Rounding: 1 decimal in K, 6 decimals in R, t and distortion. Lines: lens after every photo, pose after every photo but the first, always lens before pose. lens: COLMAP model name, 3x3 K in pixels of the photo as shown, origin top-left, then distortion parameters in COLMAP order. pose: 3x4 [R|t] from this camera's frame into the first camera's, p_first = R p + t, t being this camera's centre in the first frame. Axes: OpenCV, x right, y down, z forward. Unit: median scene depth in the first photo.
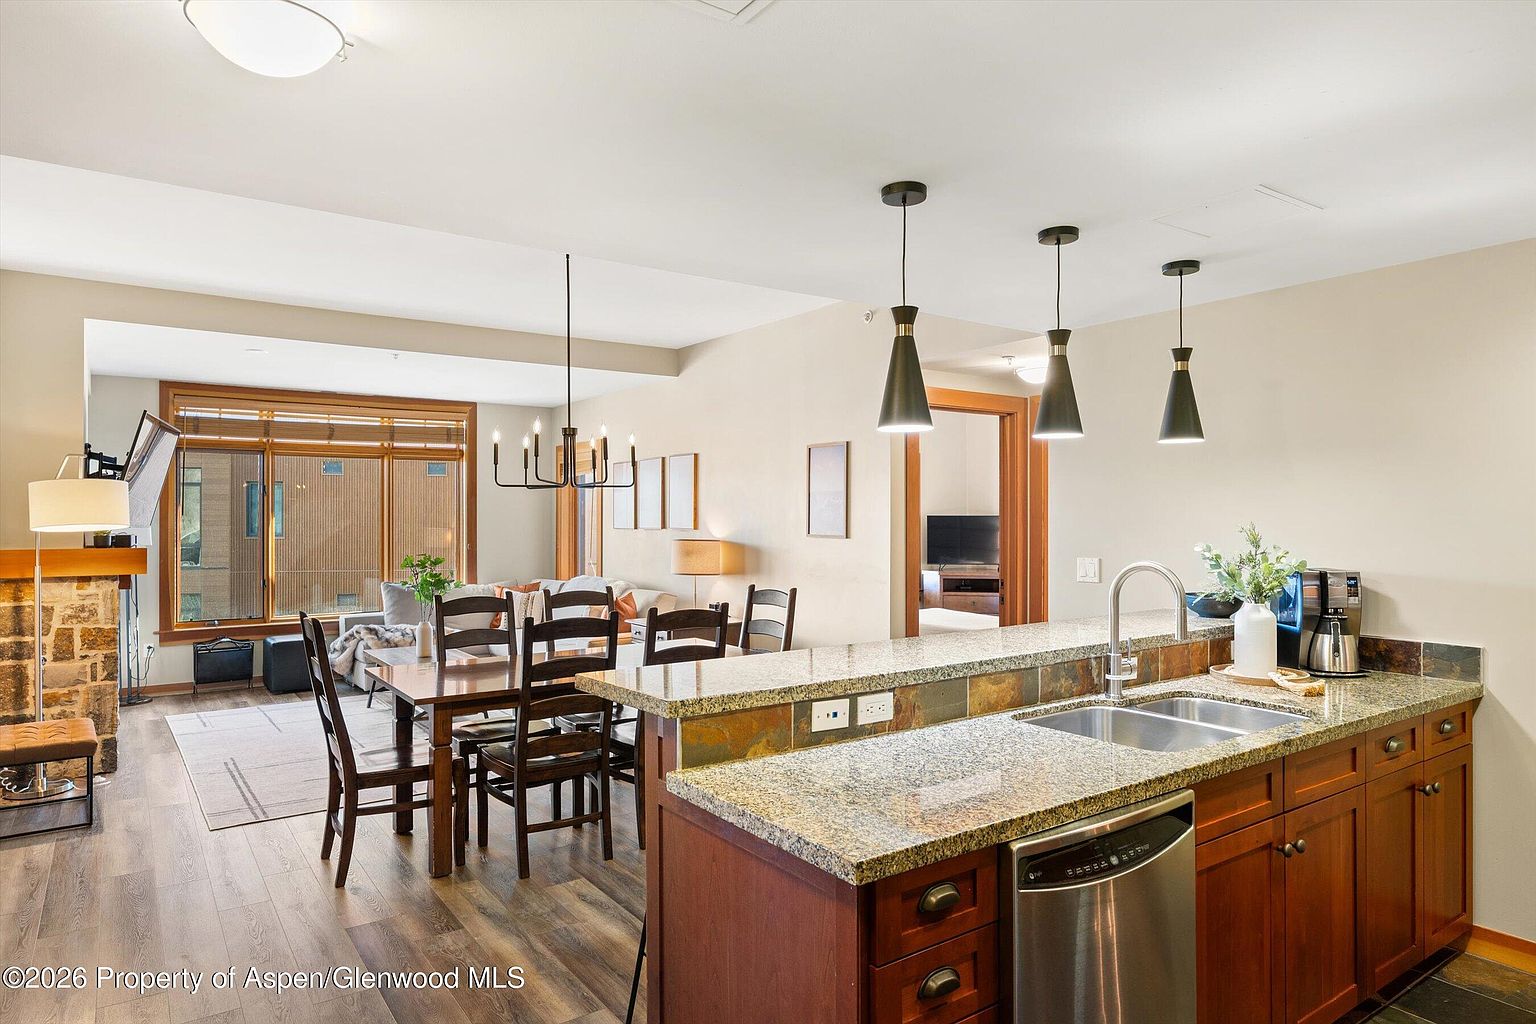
lens RADIAL K [[941.0, 0, 770.3], [0, 941.0, 468.9], [0, 0, 1]] dist [0.002378, 0.000333]
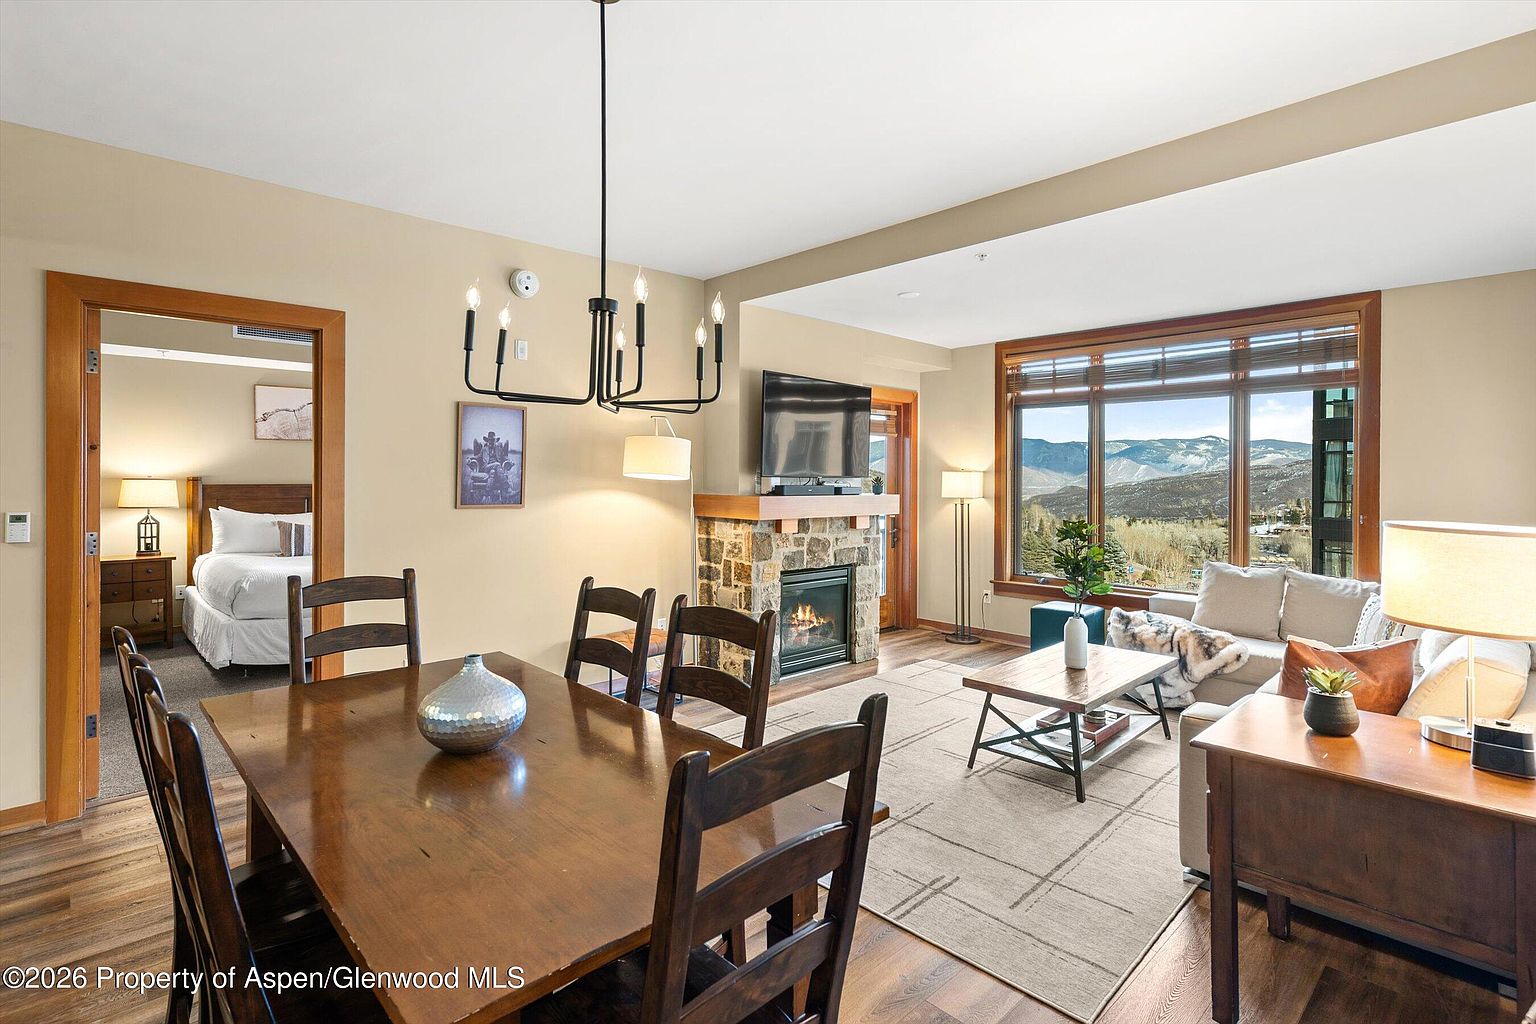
lens RADIAL K [[746.7, 0, 767.5], [0, 746.7, 476.9], [0, 0, 1]] dist [0.003447, -0.000508]
pose [[0.138579, 0.001879, -0.990350, 0.212862], [0.043038, 0.999042, 0.007918, 0.055022], [0.989416, -0.043720, 0.138366, 0.908304]]
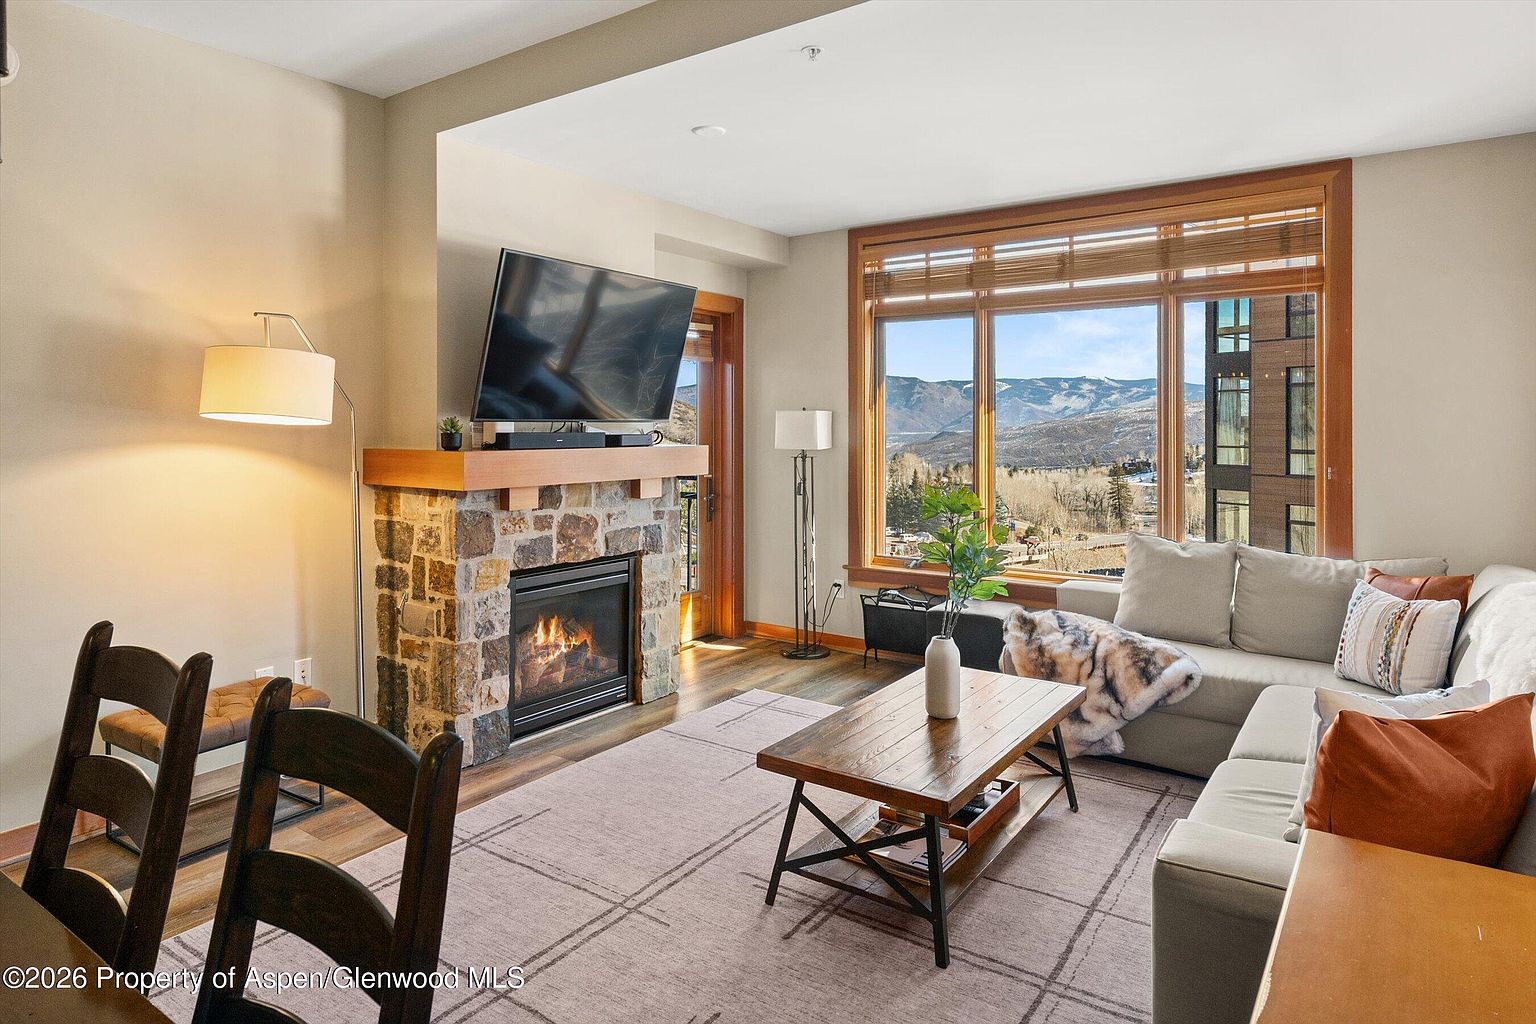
lens RADIAL K [[907.5, 0, 765.2], [0, 907.5, 423.9], [0, 0, 1]] dist [0.000313, -0.000147]
pose [[0.320505, 0.001414, -0.947246, 0.014671], [0.047668, 0.998708, 0.017619, 0.064094], [0.946047, -0.050800, 0.320024, 1.018918]]
